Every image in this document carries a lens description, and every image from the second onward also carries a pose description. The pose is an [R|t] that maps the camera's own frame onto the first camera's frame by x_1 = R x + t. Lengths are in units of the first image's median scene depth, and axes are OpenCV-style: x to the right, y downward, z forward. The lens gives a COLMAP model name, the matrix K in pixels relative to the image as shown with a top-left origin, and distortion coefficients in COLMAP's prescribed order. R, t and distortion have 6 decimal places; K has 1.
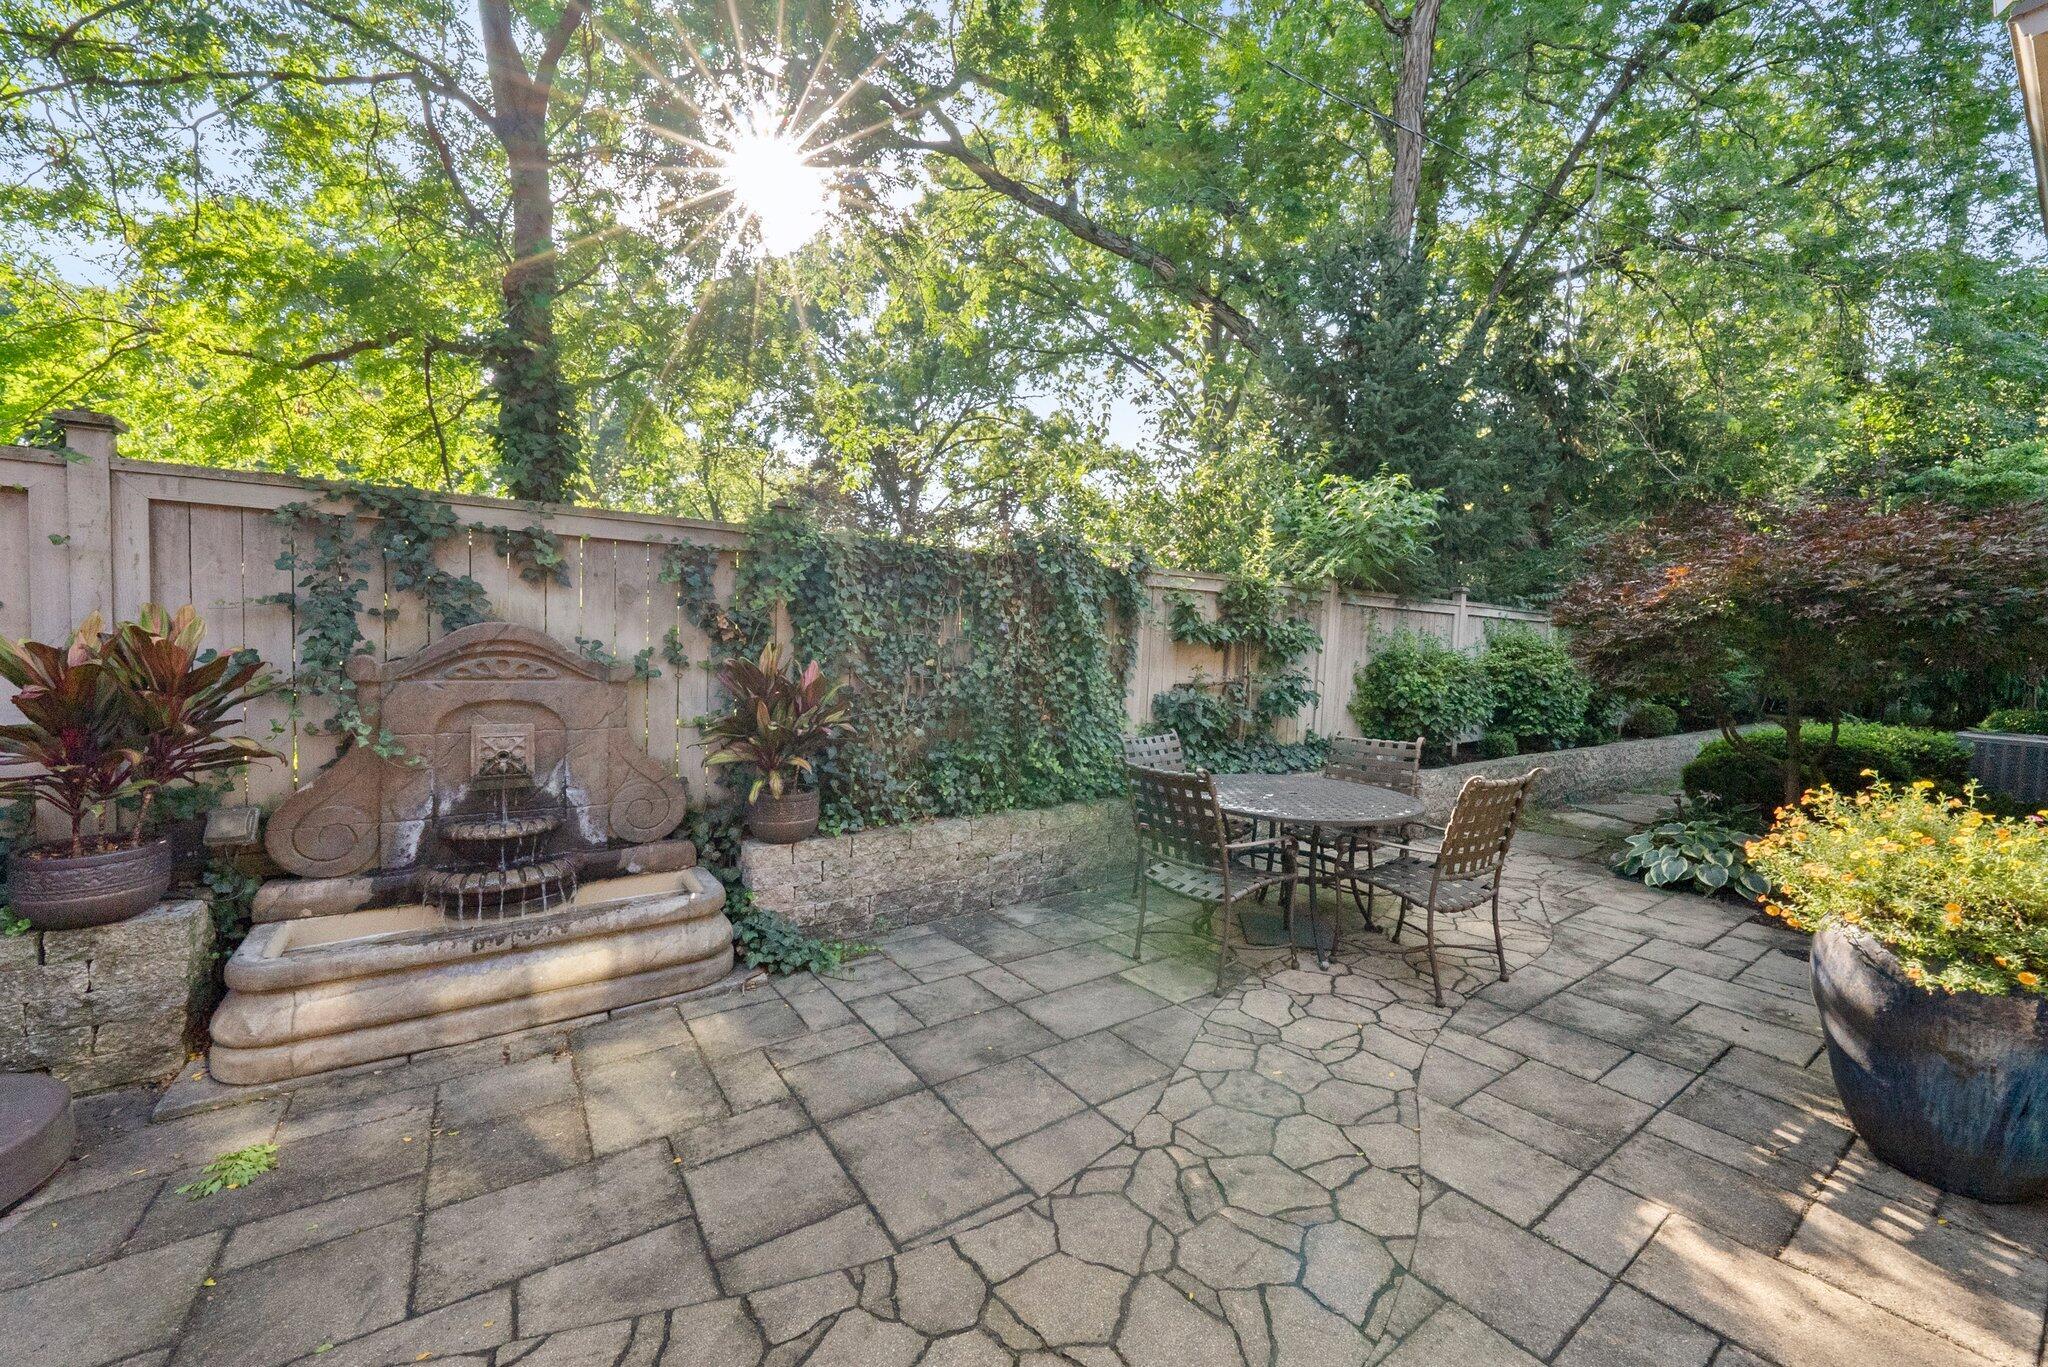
lens RADIAL K [[773.2, 0, 1028.9], [0, 773.2, 673.3], [0, 0, 1]] dist [-0.006301, -0.000102]
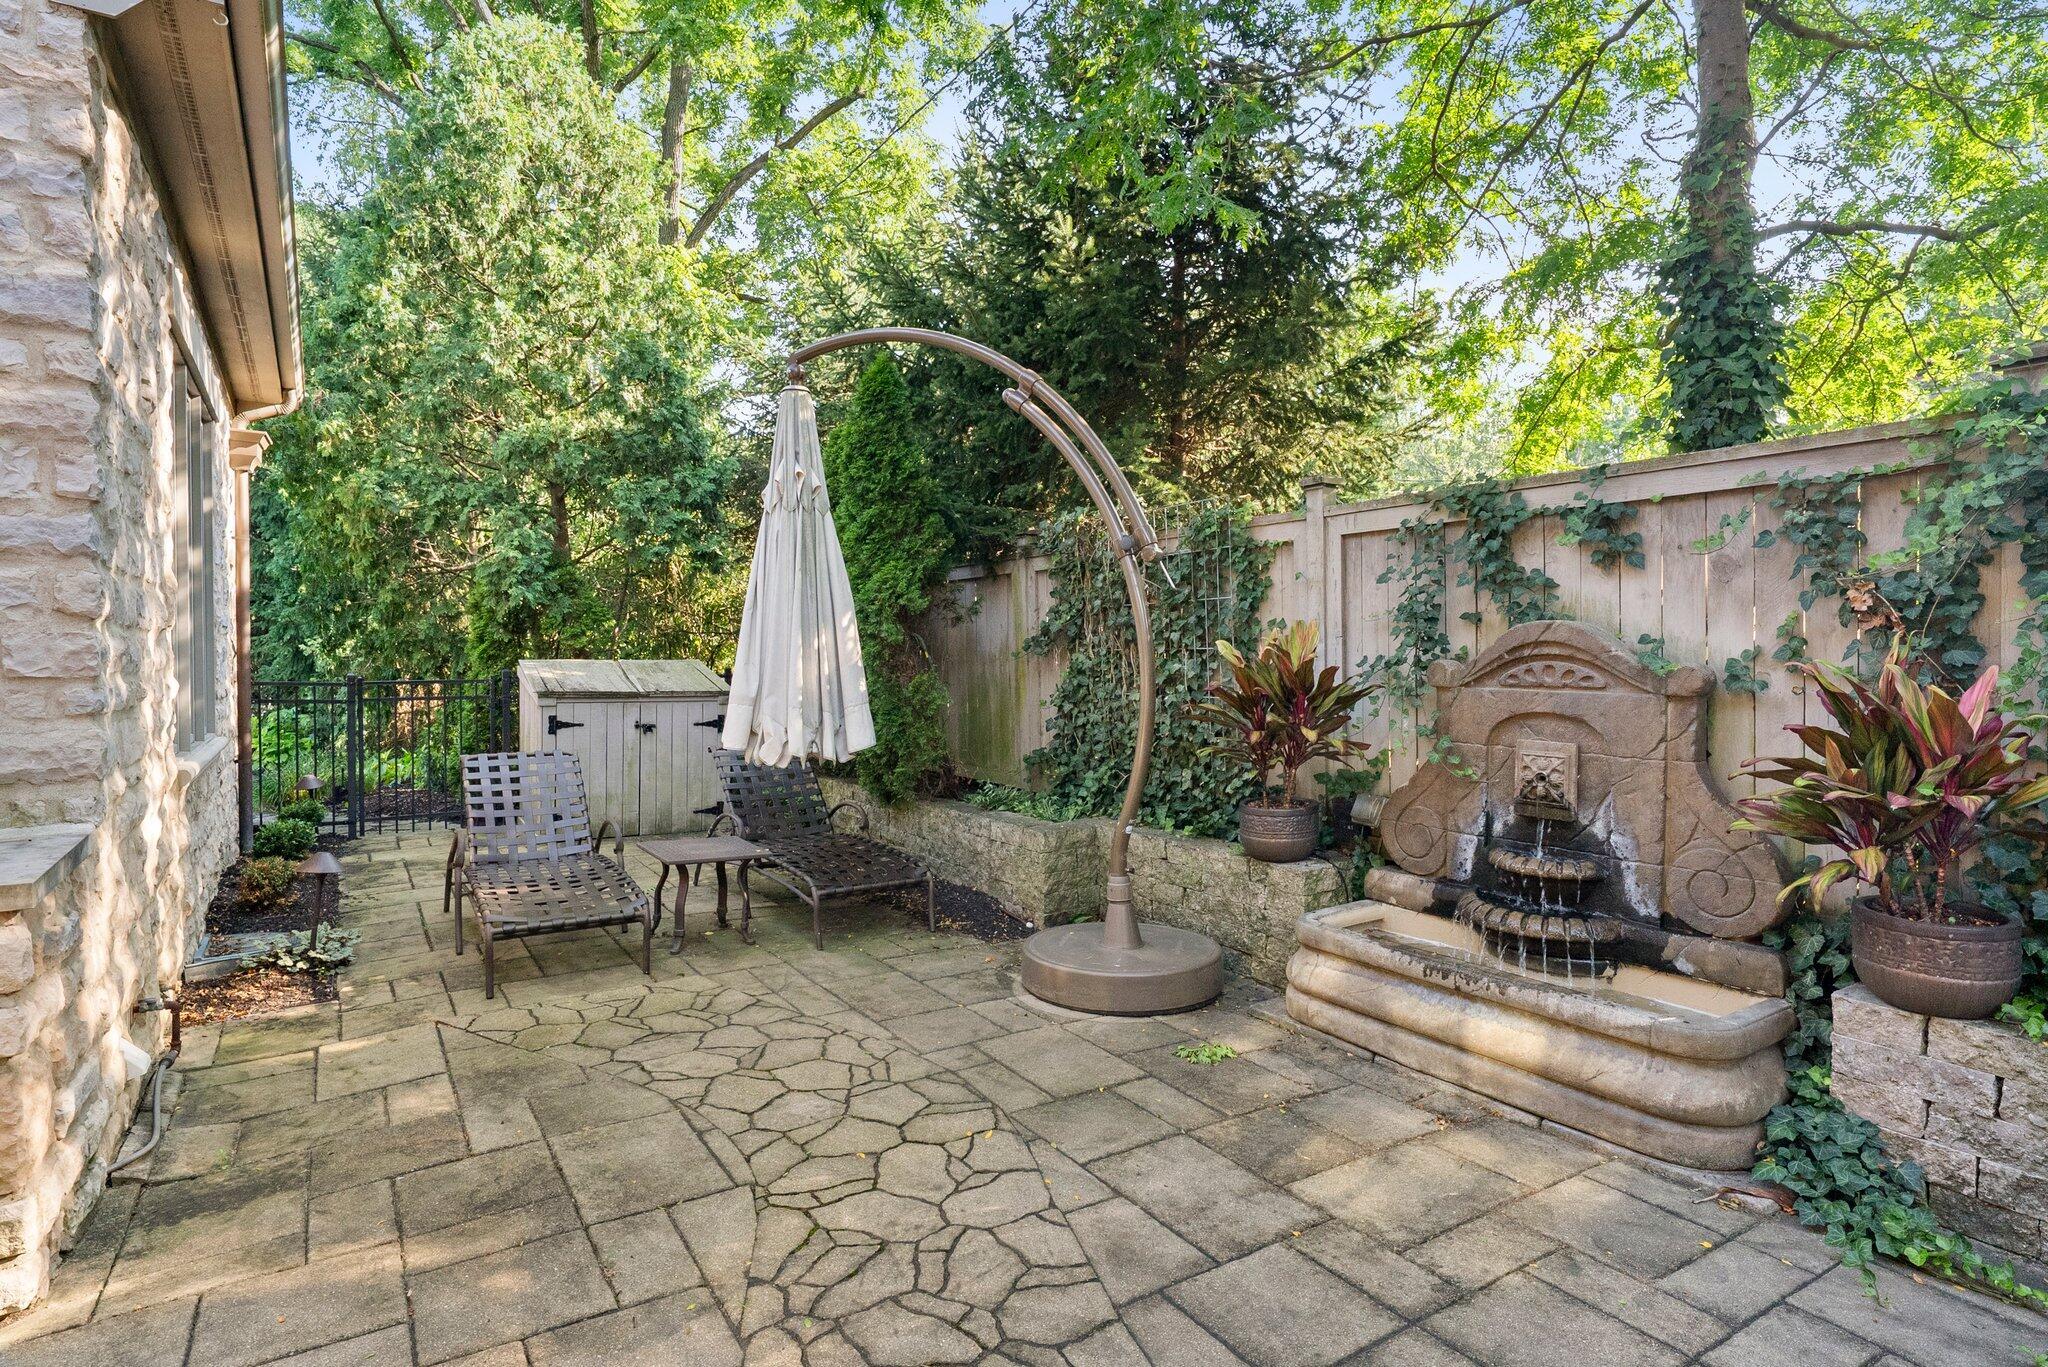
lens RADIAL K [[1059.2, 0, 1026.0], [0, 1059.2, 673.7], [0, 0, 1]] dist [0.002529, -0.000211]
pose [[-0.034866, 0.004039, -0.999384, 0.545080], [-0.023514, 0.999712, 0.004861, -0.000084], [0.999115, 0.023669, -0.034761, 0.521211]]
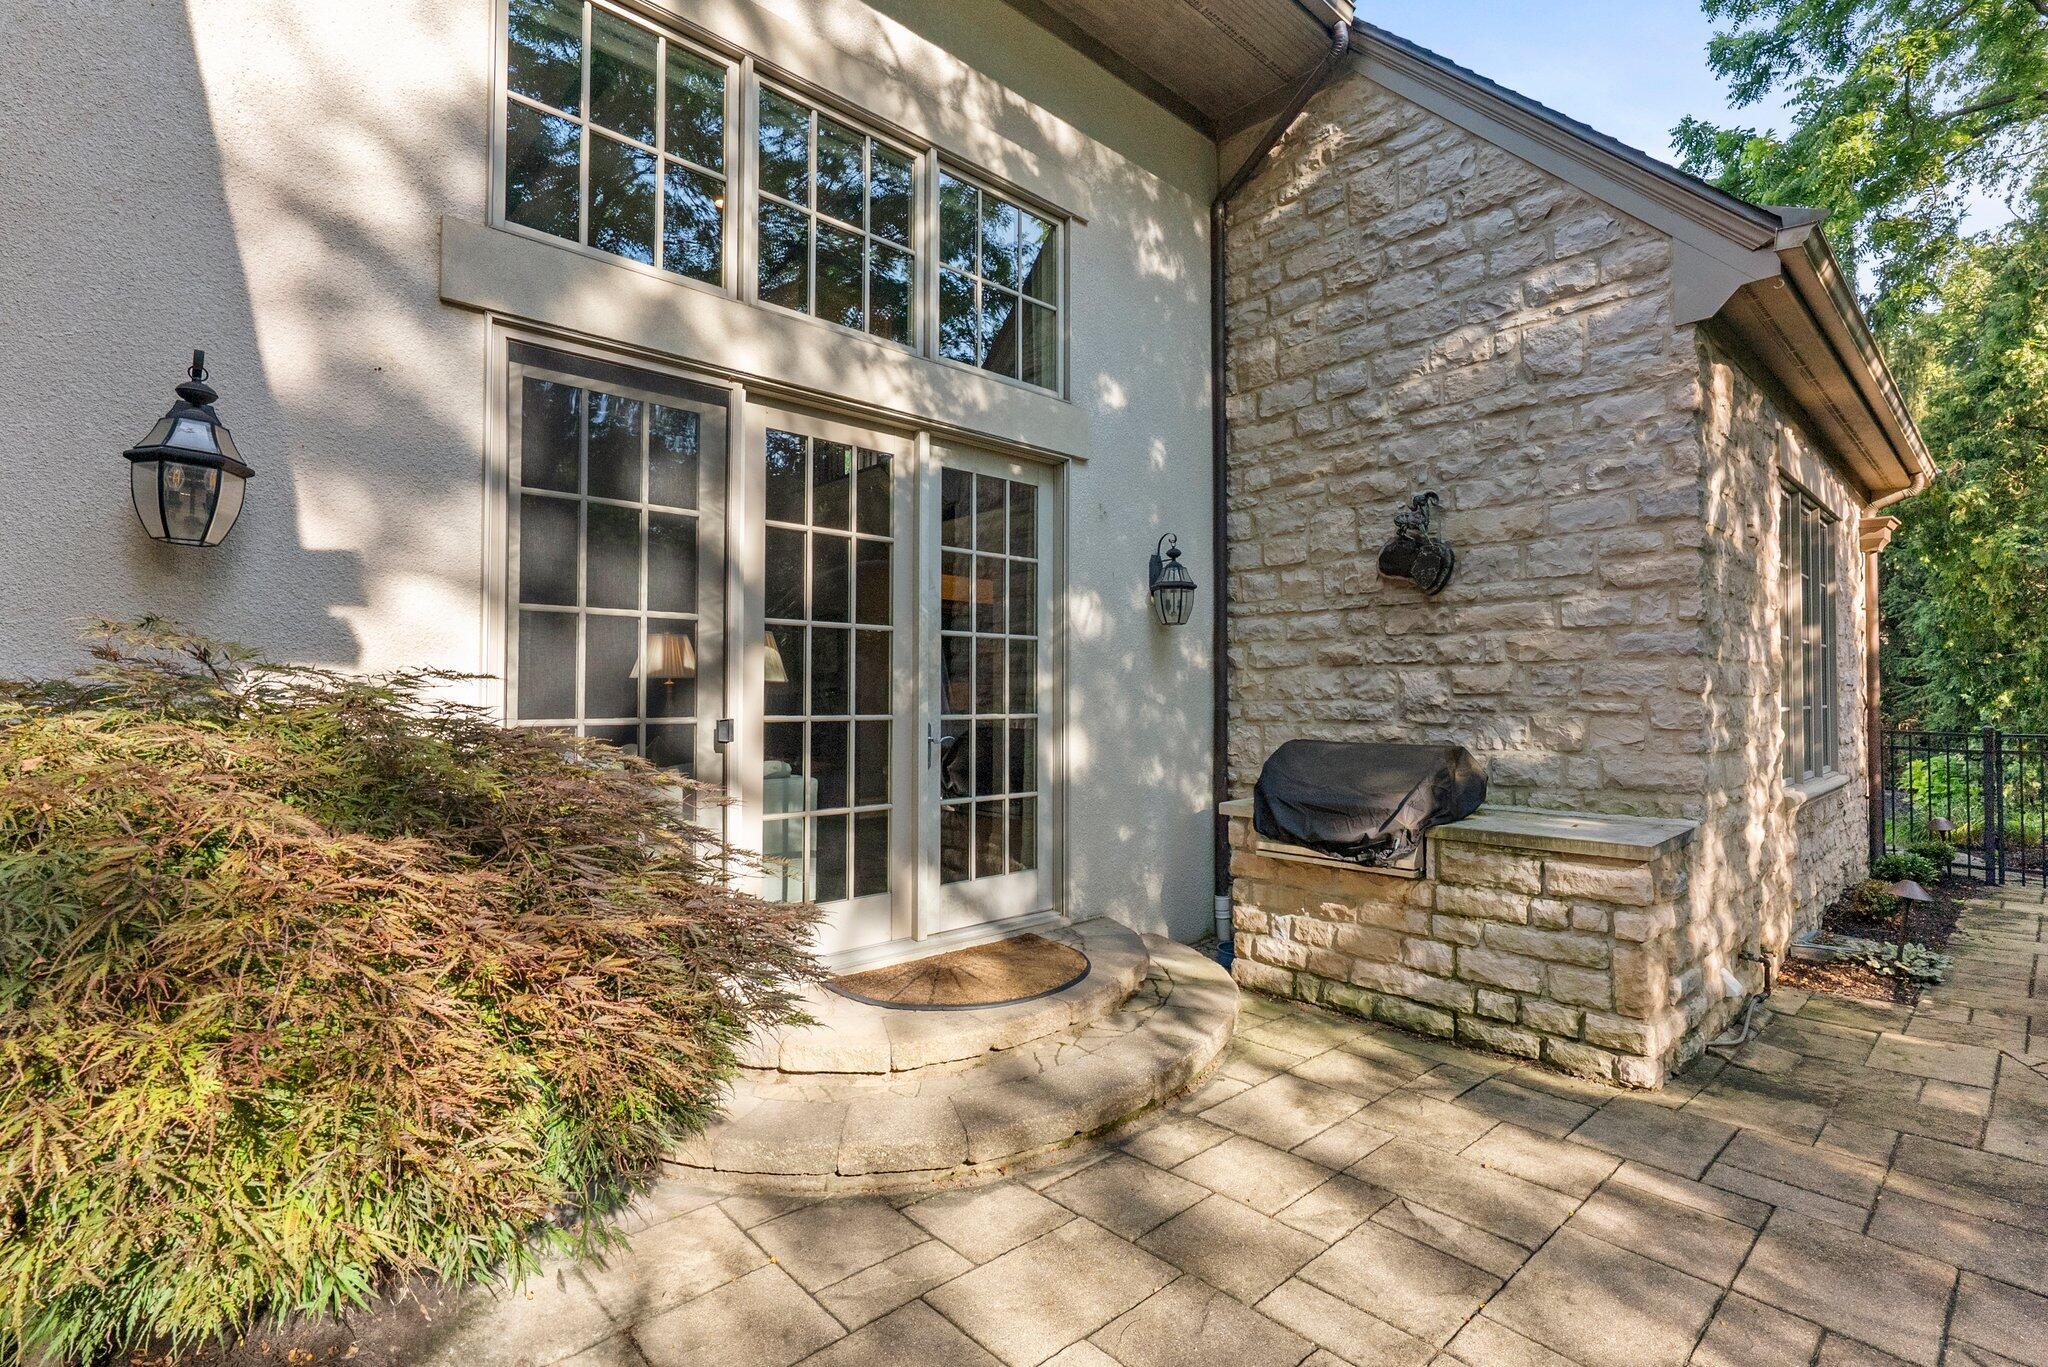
lens RADIAL K [[944.0, 0, 1025.2], [0, 944.0, 673.5], [0, 0, 1]] dist [0.002594, -0.000073]
pose [[-0.992470, -0.018768, -0.121044, 0.752148], [-0.018857, 0.999822, -0.000412, -0.035132], [0.121031, 0.001874, -0.992647, 0.885945]]
